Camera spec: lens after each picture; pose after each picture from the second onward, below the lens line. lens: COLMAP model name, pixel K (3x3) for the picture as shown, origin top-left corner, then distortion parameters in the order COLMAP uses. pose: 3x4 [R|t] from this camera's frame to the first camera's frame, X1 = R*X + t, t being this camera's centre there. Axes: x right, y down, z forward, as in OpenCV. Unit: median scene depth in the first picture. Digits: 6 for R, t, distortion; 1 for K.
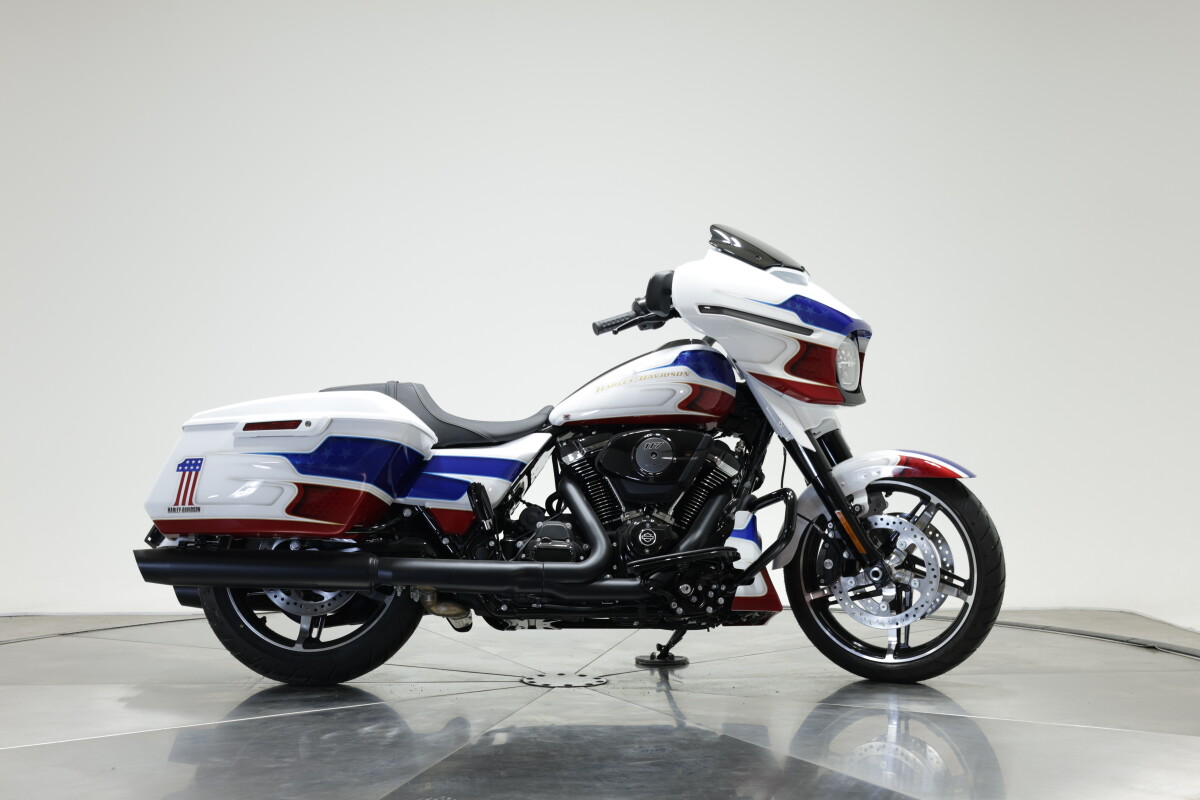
lens RADIAL K [[1658.4, 0, 600.0], [0, 1658.4, 400.0], [0, 0, 1]] dist [-0.014976, -0.050161]
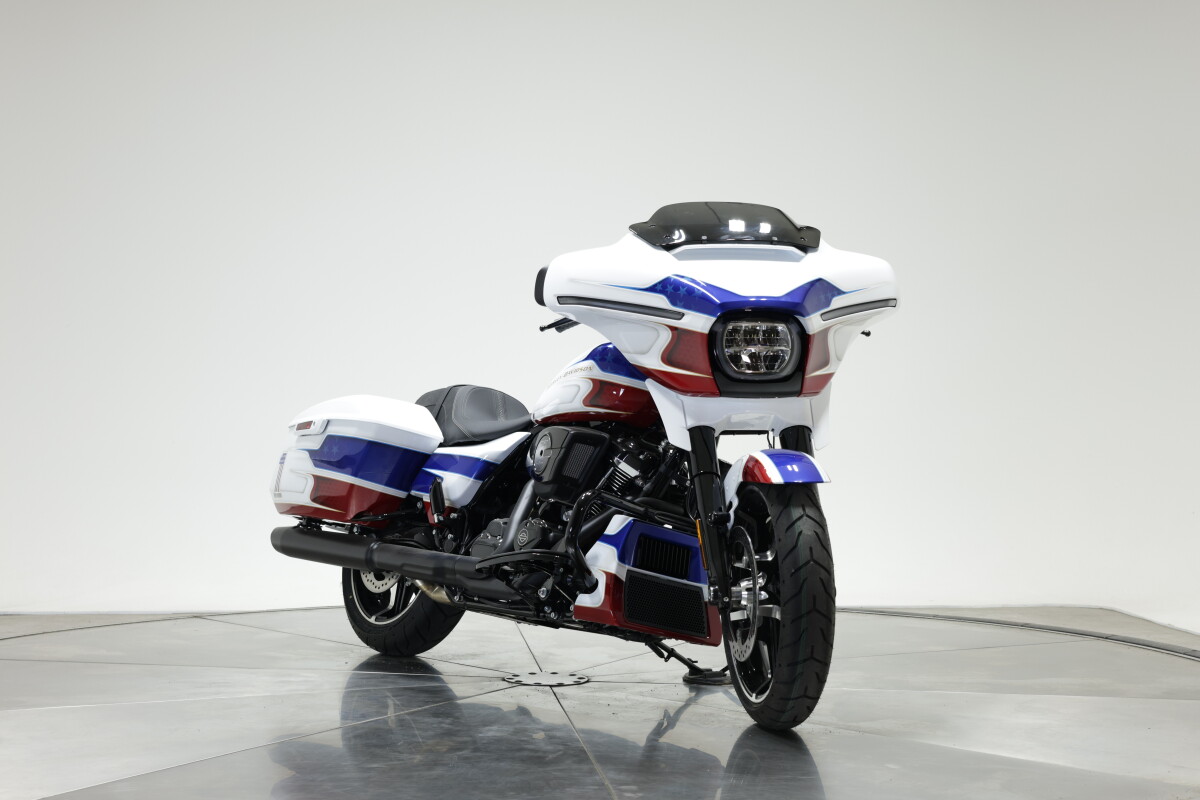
lens RADIAL K [[1658.4, 0, 600.0], [0, 1658.4, 400.0], [0, 0, 1]] dist [-0.014976, -0.050161]
pose [[0.589656, -0.019469, -0.807420, 0.822520], [0.017416, 0.999783, -0.011388, 0.013220], [0.807467, -0.007347, 0.589867, 0.444458]]
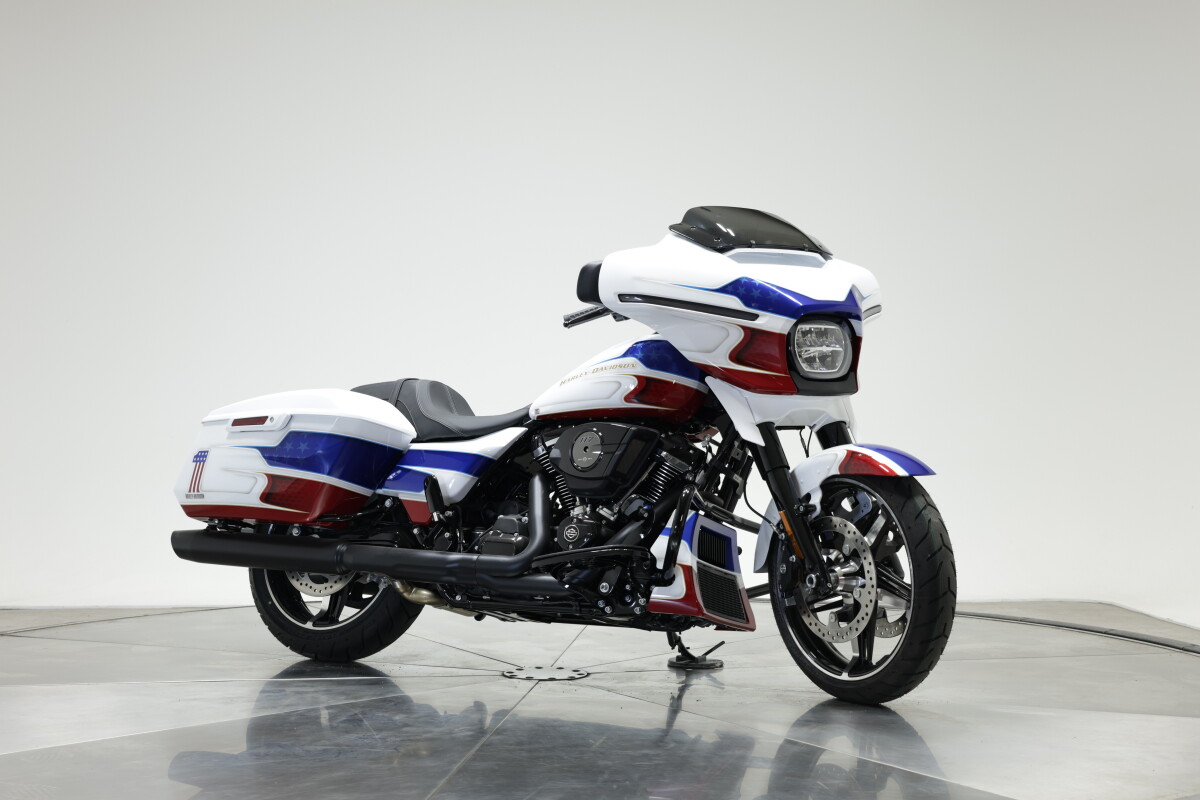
lens RADIAL K [[1658.4, 0, 600.0], [0, 1658.4, 400.0], [0, 0, 1]] dist [-0.014976, -0.050161]
pose [[0.863444, -0.012196, -0.504297, 0.522711], [0.012543, 0.999918, -0.002706, 0.006759], [0.504288, -0.003989, 0.863526, 0.156431]]
